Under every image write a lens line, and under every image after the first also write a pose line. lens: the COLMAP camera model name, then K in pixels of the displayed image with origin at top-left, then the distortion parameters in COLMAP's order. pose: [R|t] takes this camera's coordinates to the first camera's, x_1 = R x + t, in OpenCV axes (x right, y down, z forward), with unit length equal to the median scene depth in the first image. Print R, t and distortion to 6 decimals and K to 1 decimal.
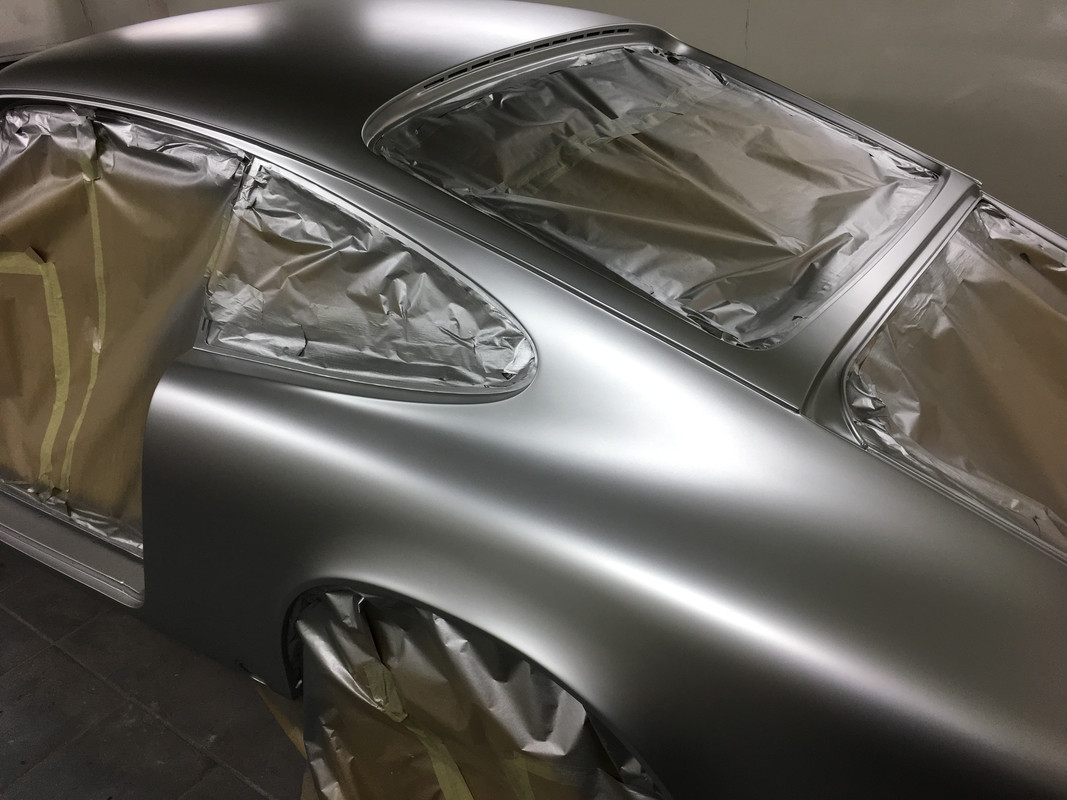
lens RADIAL K [[883.1, 0, 533.5], [0, 883.1, 400.0], [0, 0, 1]] dist [0.053527, -0.070700]
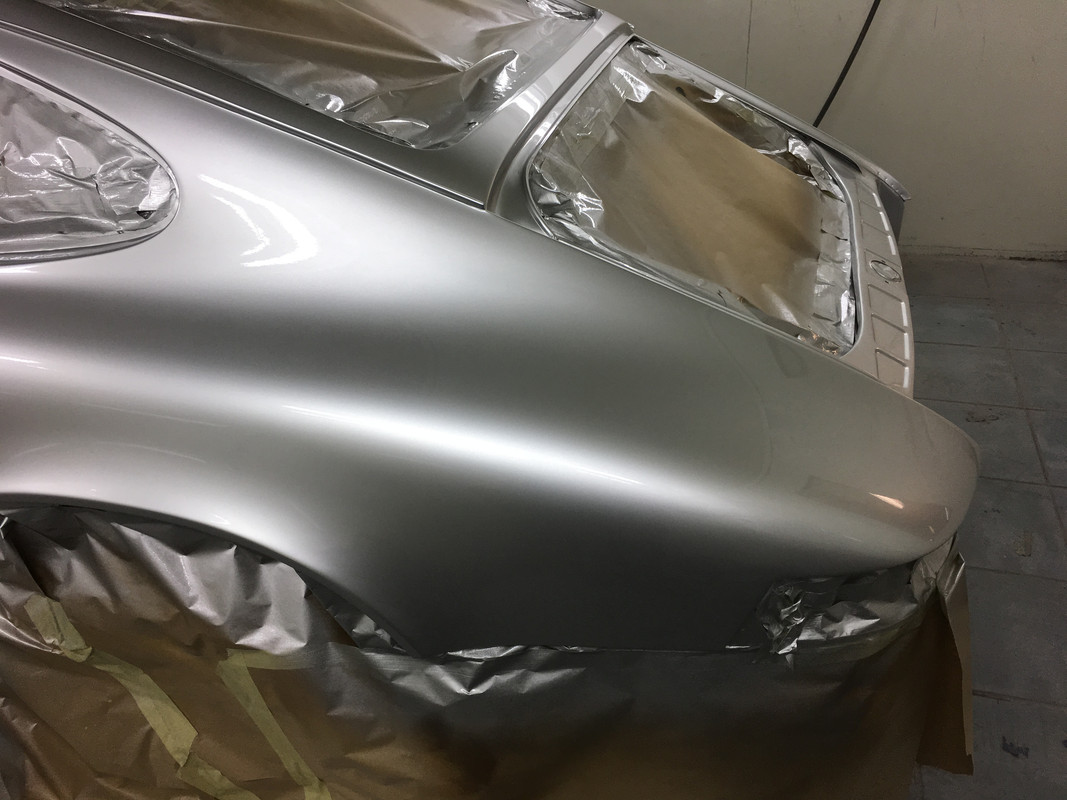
lens RADIAL K [[883.1, 0, 533.5], [0, 883.1, 400.0], [0, 0, 1]] dist [0.053527, -0.070700]
pose [[0.941168, -0.155652, 0.299957, 0.034948], [0.144493, 0.987735, 0.059179, 0.145358], [-0.305490, -0.012355, 0.952115, 0.090971]]
